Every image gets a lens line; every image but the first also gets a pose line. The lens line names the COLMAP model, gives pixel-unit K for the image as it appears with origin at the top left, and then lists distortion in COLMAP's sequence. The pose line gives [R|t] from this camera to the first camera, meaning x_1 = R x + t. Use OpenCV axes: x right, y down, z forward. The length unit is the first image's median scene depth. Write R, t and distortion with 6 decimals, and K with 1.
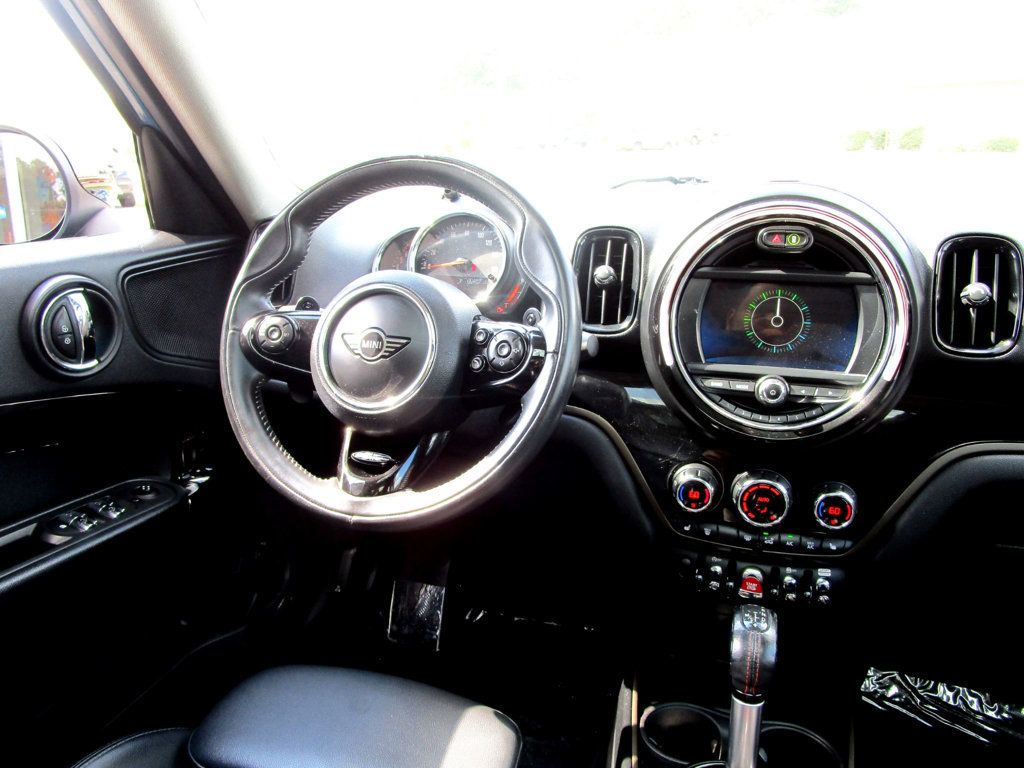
lens RADIAL K [[734.0, 0, 509.5], [0, 734.0, 381.0], [0, 0, 1]] dist [-0.025833, 0.006509]
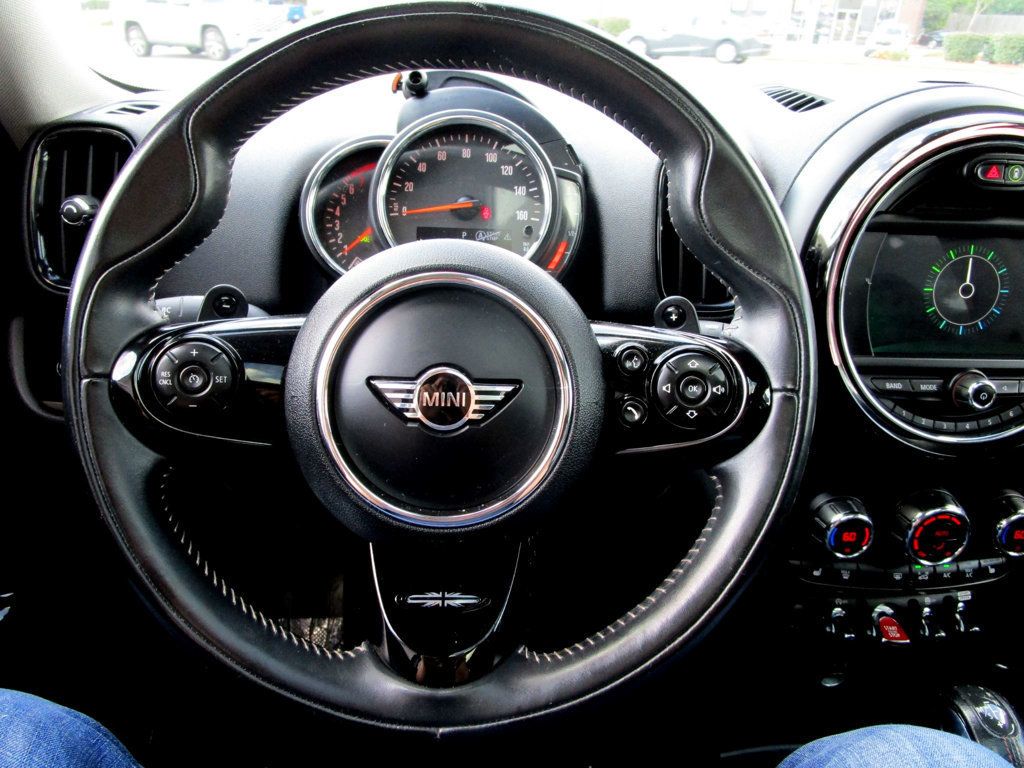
lens RADIAL K [[734.0, 0, 512.8], [0, 734.0, 382.8], [0, 0, 1]] dist [-0.025833, 0.006509]
pose [[0.935865, -0.106781, 0.335790, -0.289821], [0.058061, 0.986682, 0.151945, -0.125066], [-0.347543, -0.122704, 0.929601, 0.484434]]
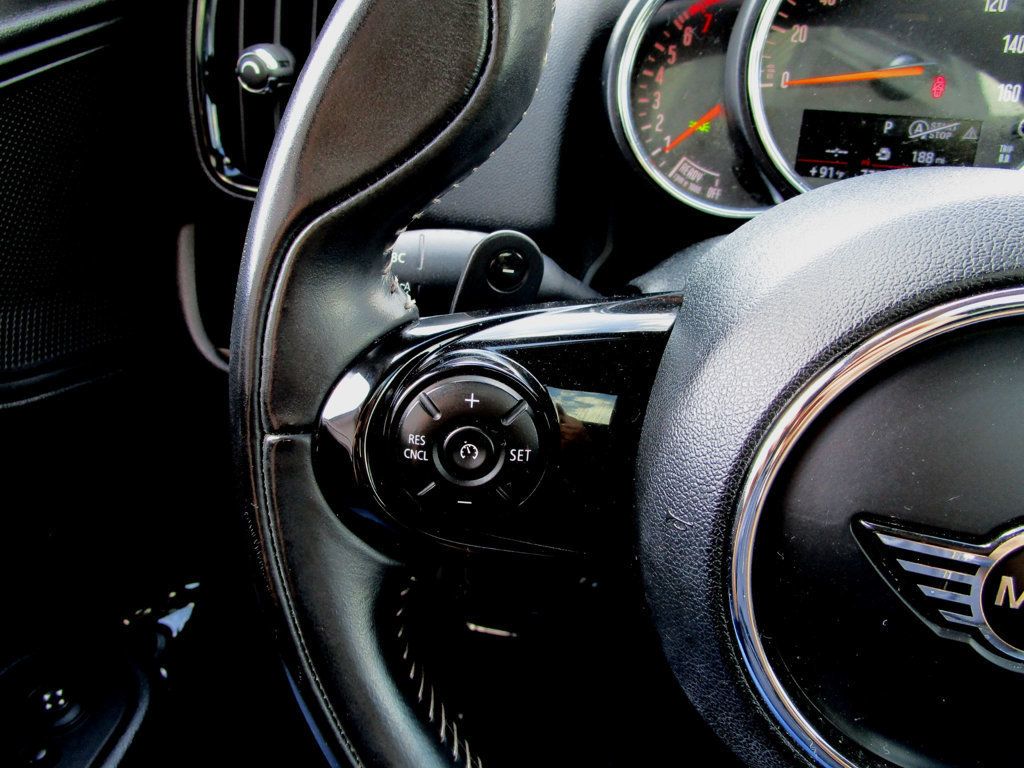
lens RADIAL K [[734.0, 0, 525.3], [0, 734.0, 396.6], [0, 0, 1]] dist [-0.025833, 0.006509]
pose [[0.990842, -0.075703, 0.111805, -0.332601], [0.031960, 0.936006, 0.350529, -0.169447], [-0.131186, -0.343746, 0.929854, 0.787154]]
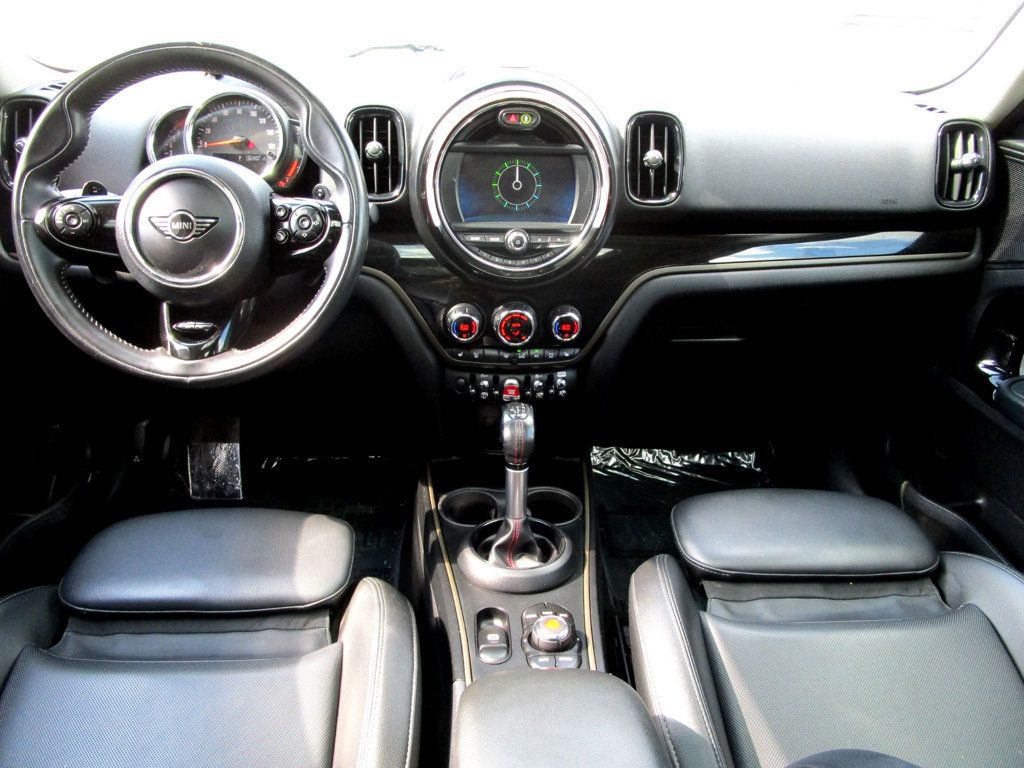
lens RADIAL K [[734.0, 0, 512.5], [0, 734.0, 380.9], [0, 0, 1]] dist [-0.025833, 0.006509]
pose [[0.932975, -0.135521, 0.333453, -0.112140], [0.065988, 0.975110, 0.211672, -0.019794], [-0.353840, -0.175481, 0.918697, -0.226853]]
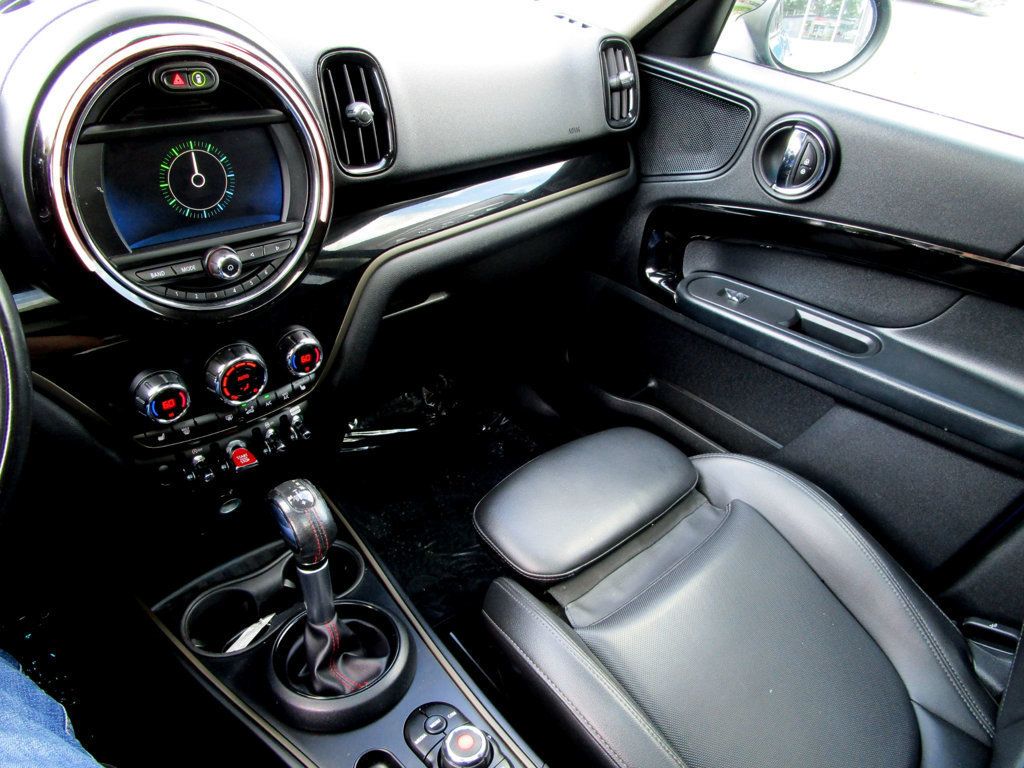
lens RADIAL K [[734.0, 0, 528.3], [0, 734.0, 379.6], [0, 0, 1]] dist [-0.025833, 0.006509]
pose [[0.477600, -0.432035, 0.765012, -0.190132], [0.115993, 0.894124, 0.432536, -0.193575], [-0.870887, -0.117843, 0.477147, 0.244042]]
